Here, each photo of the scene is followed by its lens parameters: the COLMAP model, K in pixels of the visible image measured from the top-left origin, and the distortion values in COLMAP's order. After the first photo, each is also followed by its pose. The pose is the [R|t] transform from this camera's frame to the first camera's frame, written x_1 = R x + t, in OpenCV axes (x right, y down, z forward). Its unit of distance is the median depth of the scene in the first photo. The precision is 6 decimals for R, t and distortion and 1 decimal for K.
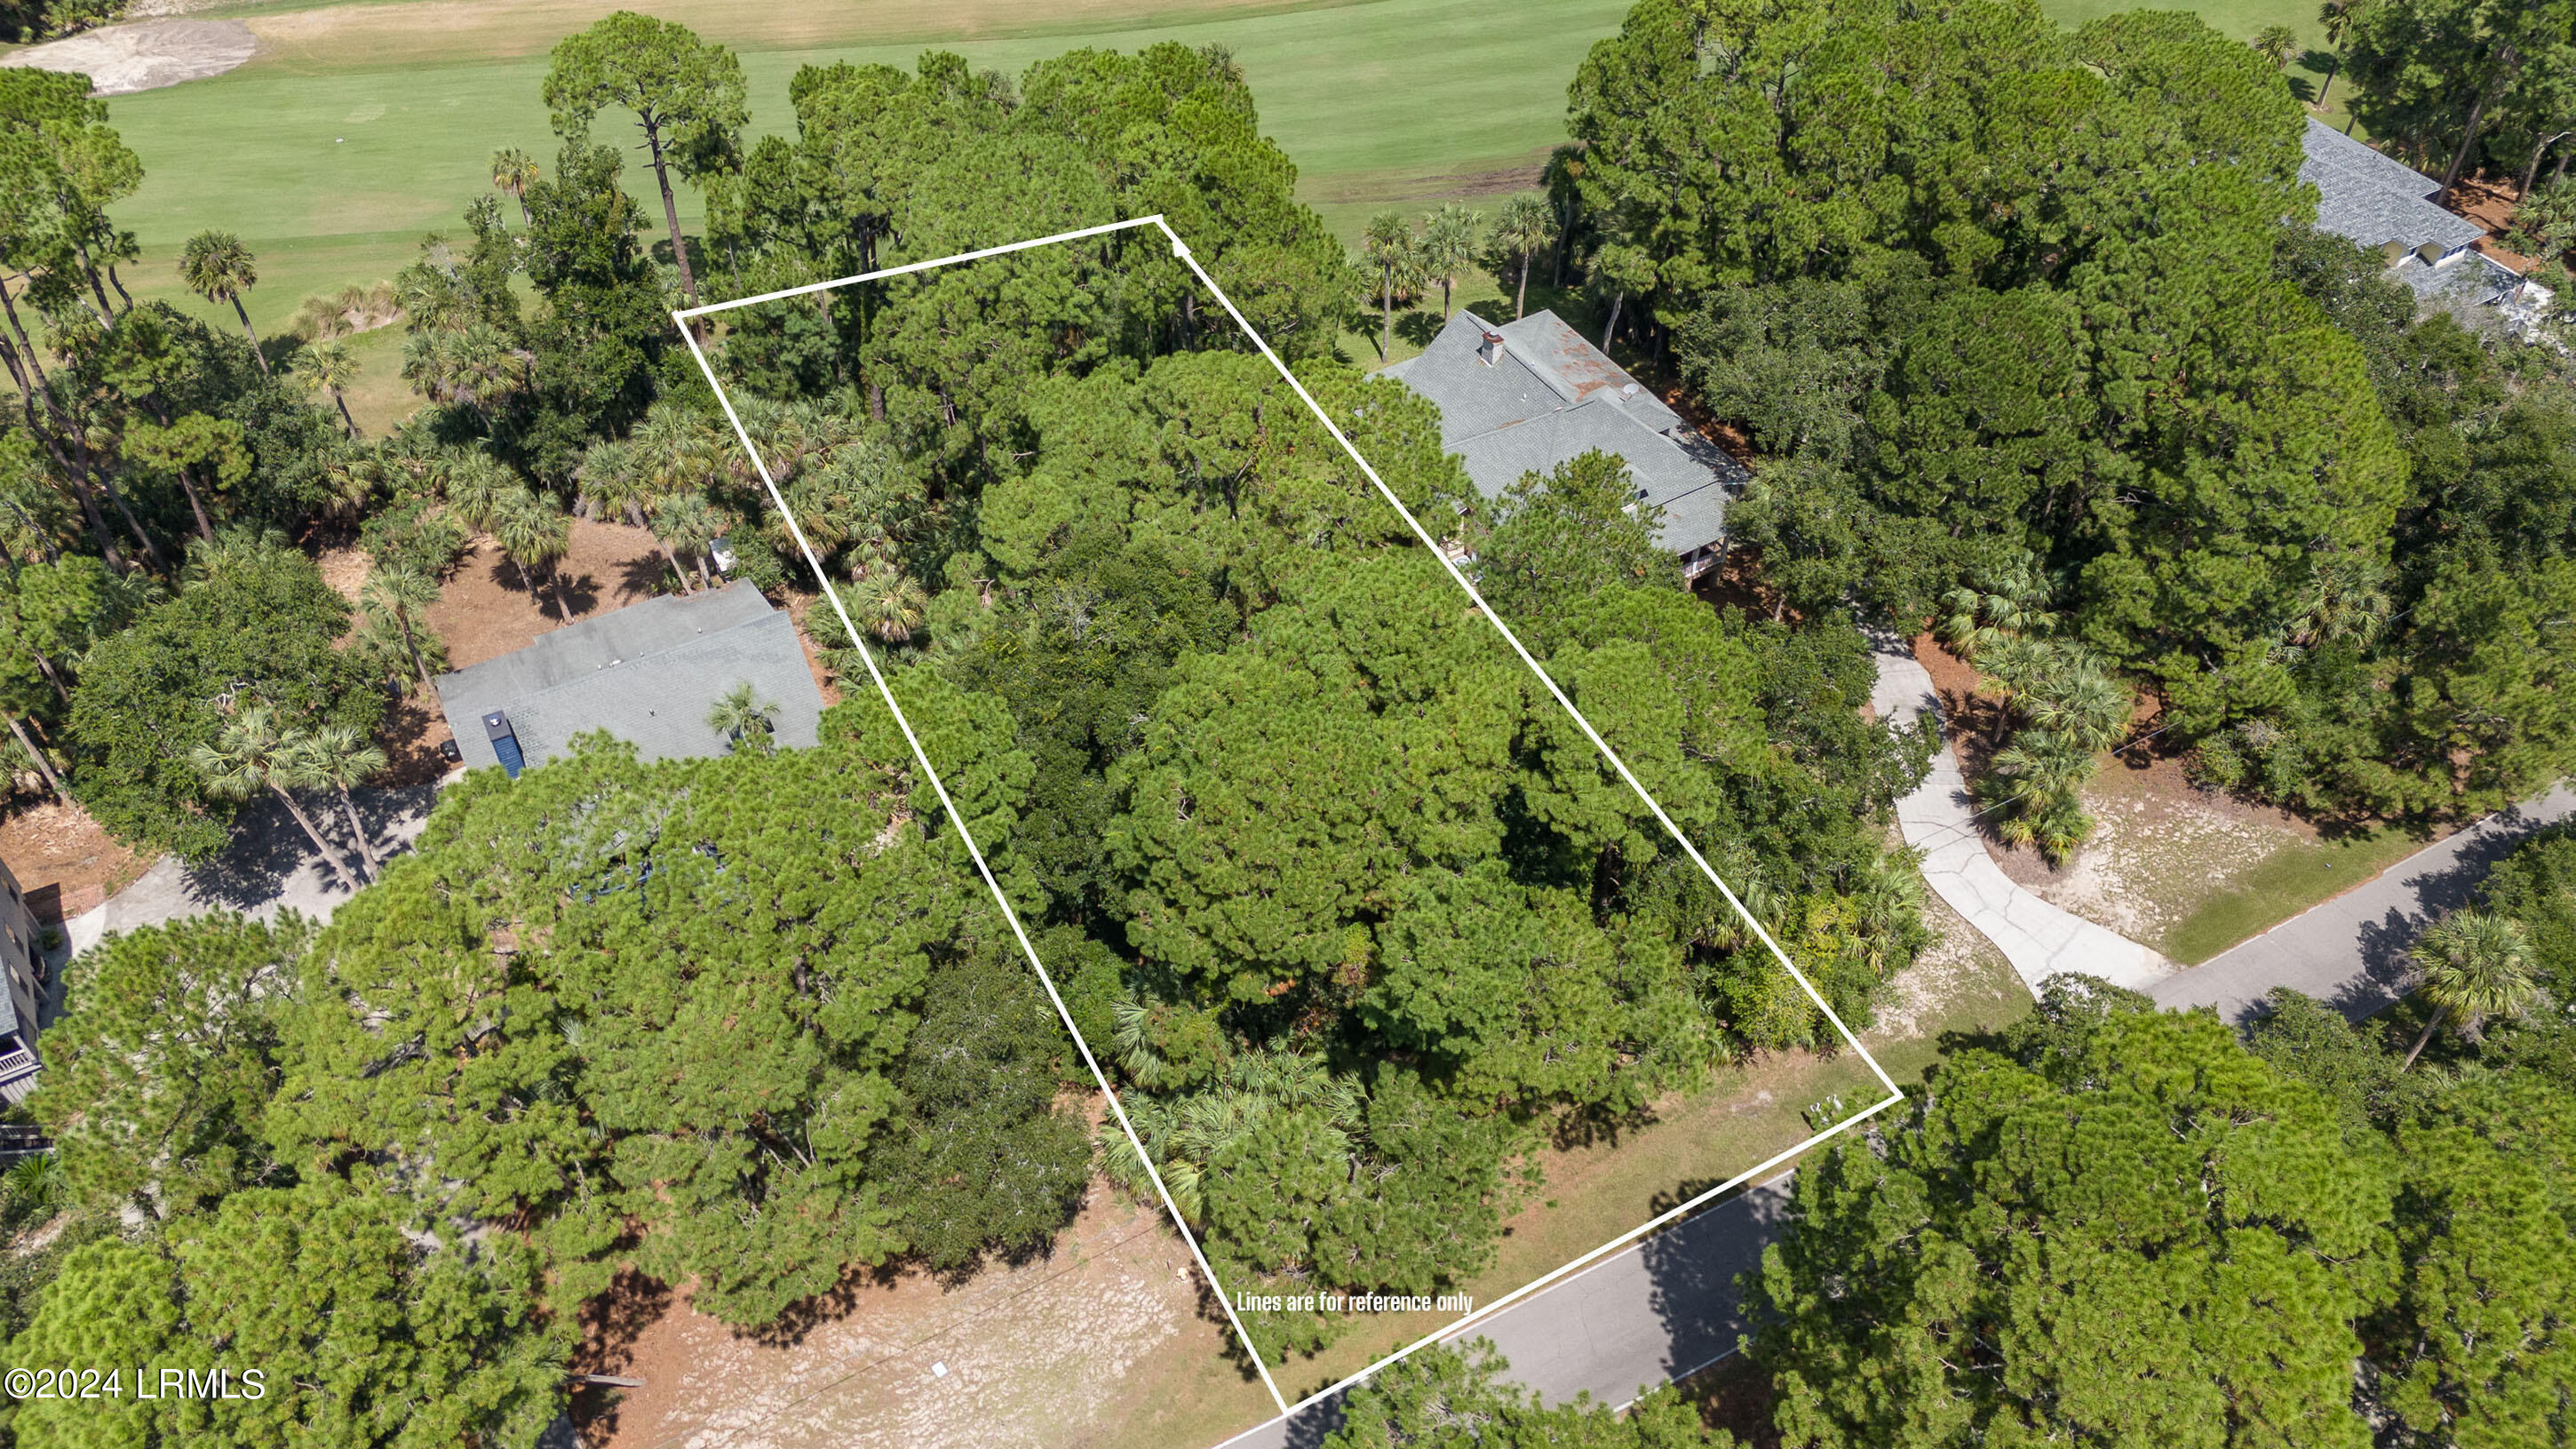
lens RADIAL K [[1912.5, 0, 1276.2], [0, 1912.5, 735.2], [0, 0, 1]] dist [0.073082, -0.086317]
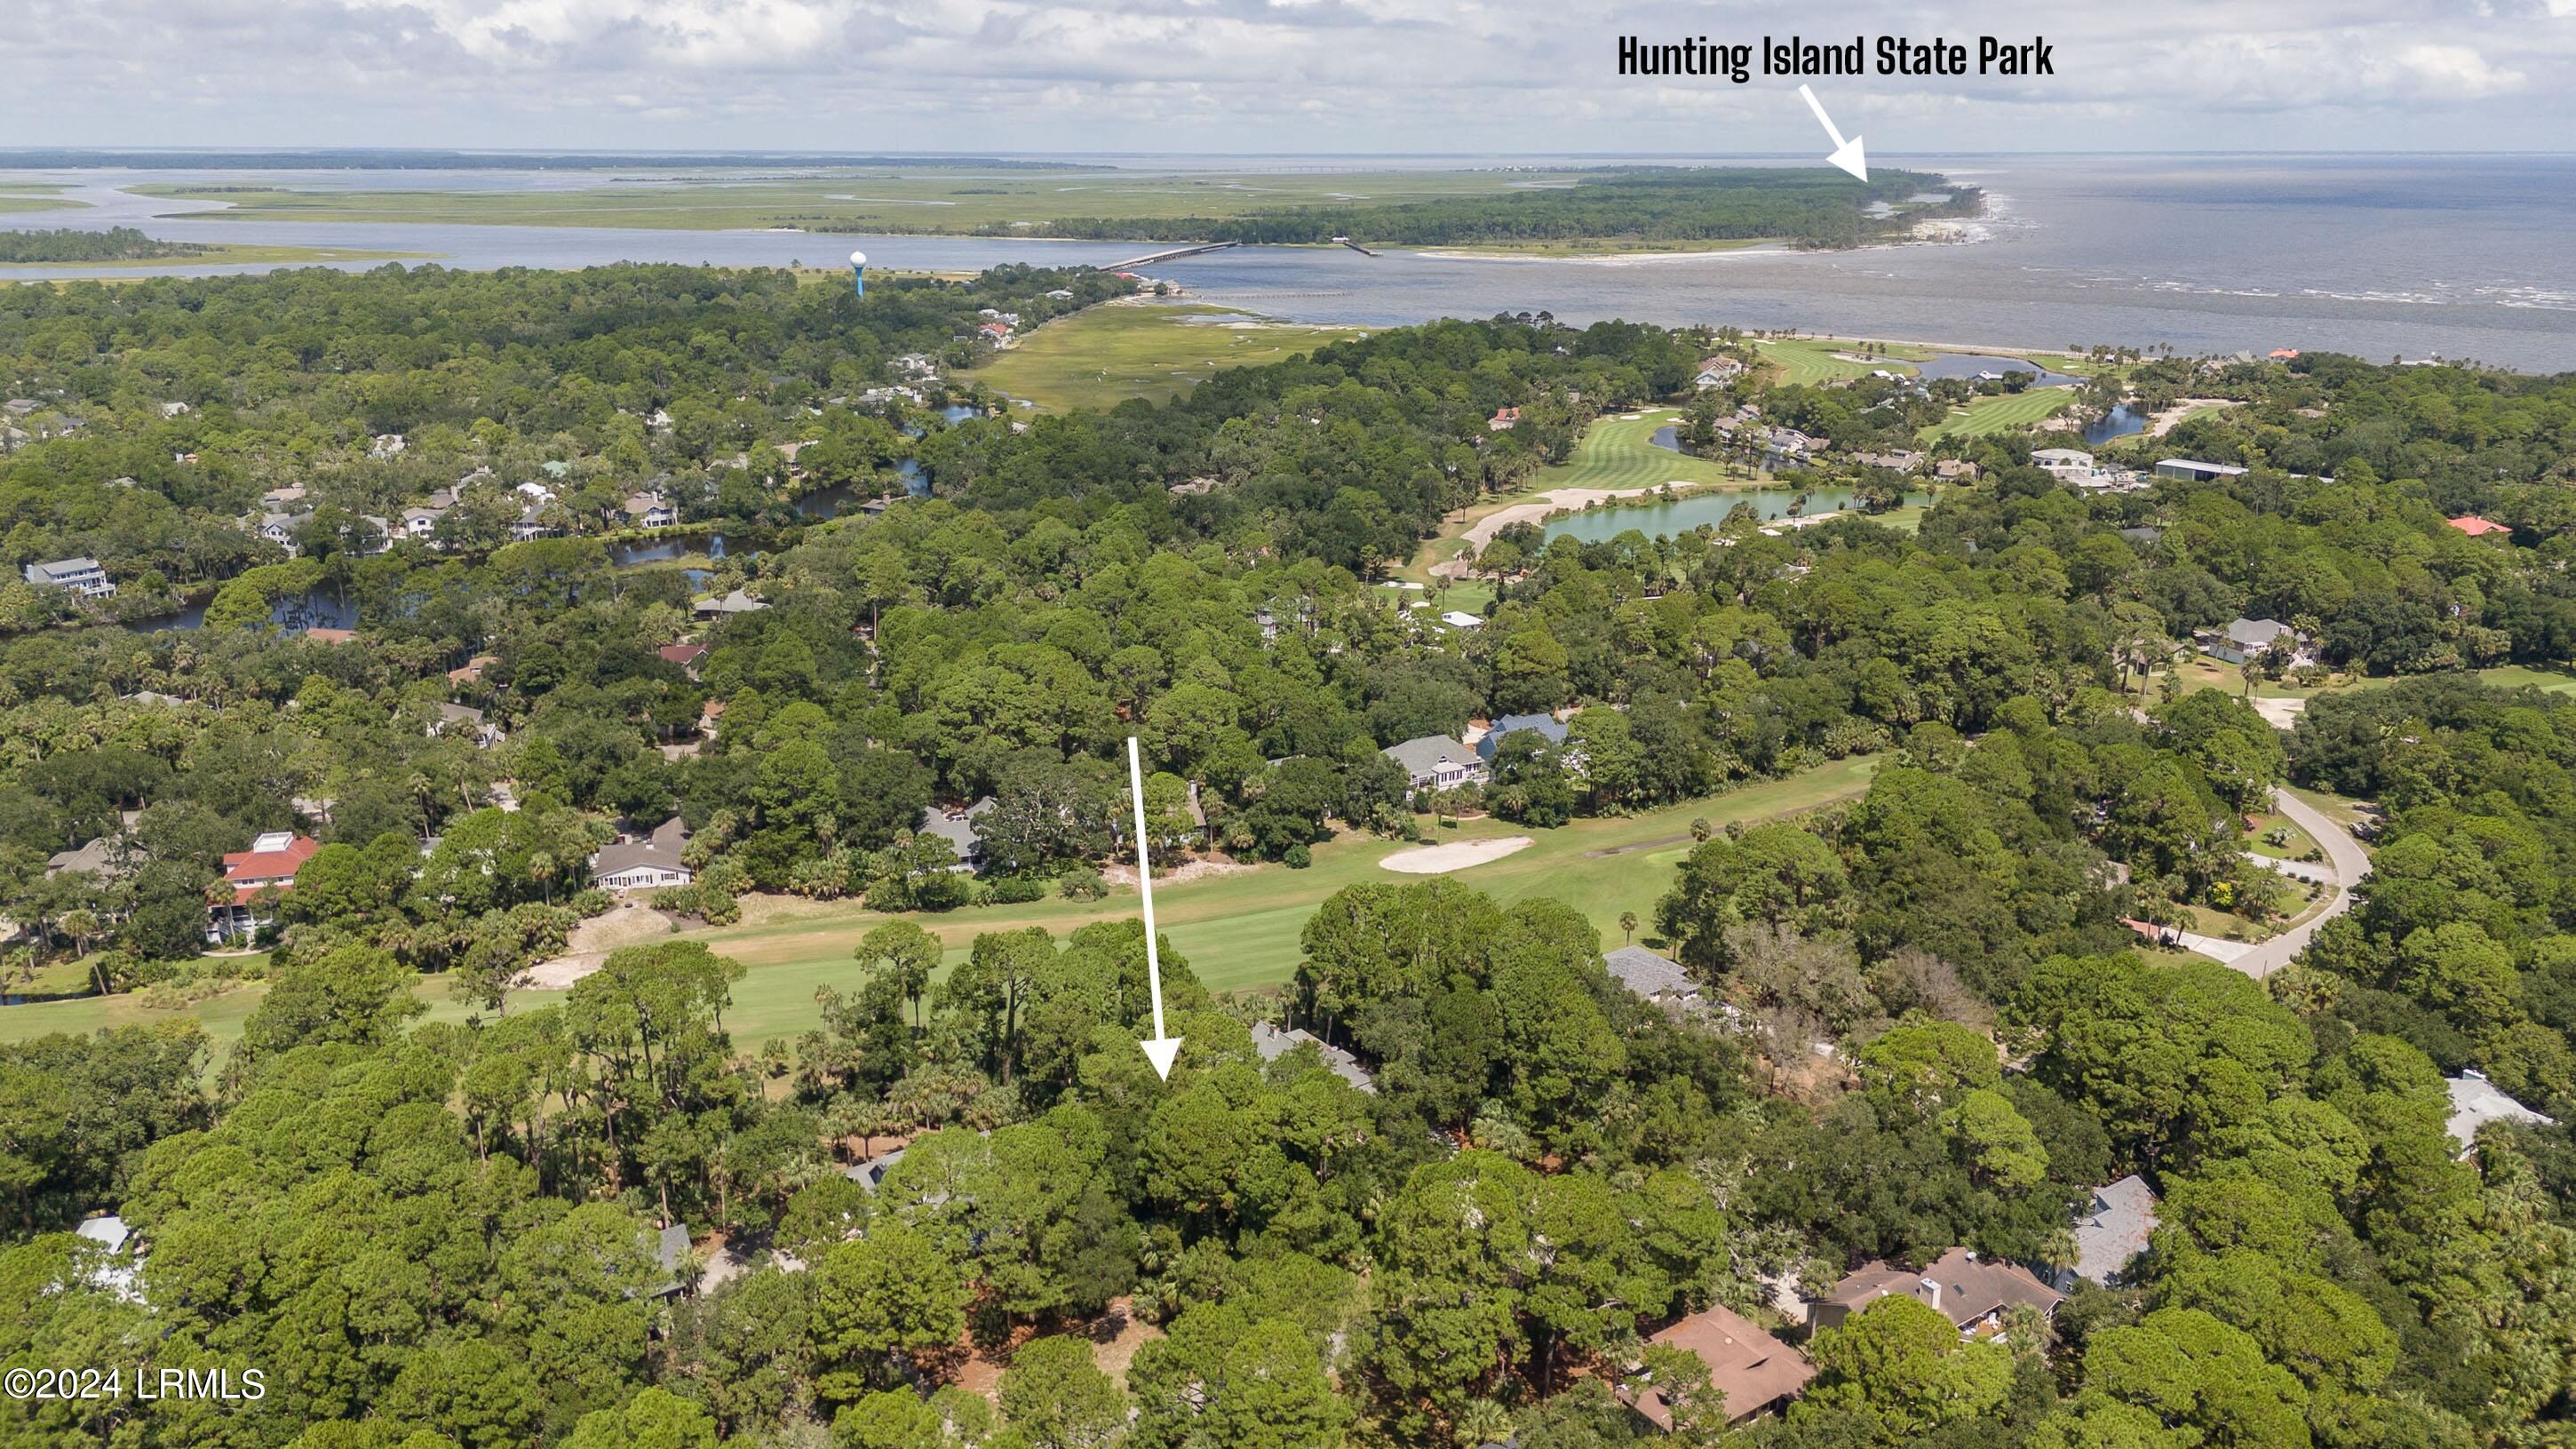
lens RADIAL K [[1912.5, 0, 1276.2], [0, 1912.5, 735.2], [0, 0, 1]] dist [0.073082, -0.086317]
pose [[0.995467, -0.023594, 0.092138, -0.102166], [0.064923, 0.876506, -0.476993, 0.672121], [-0.069506, 0.480813, 0.874064, -1.371604]]
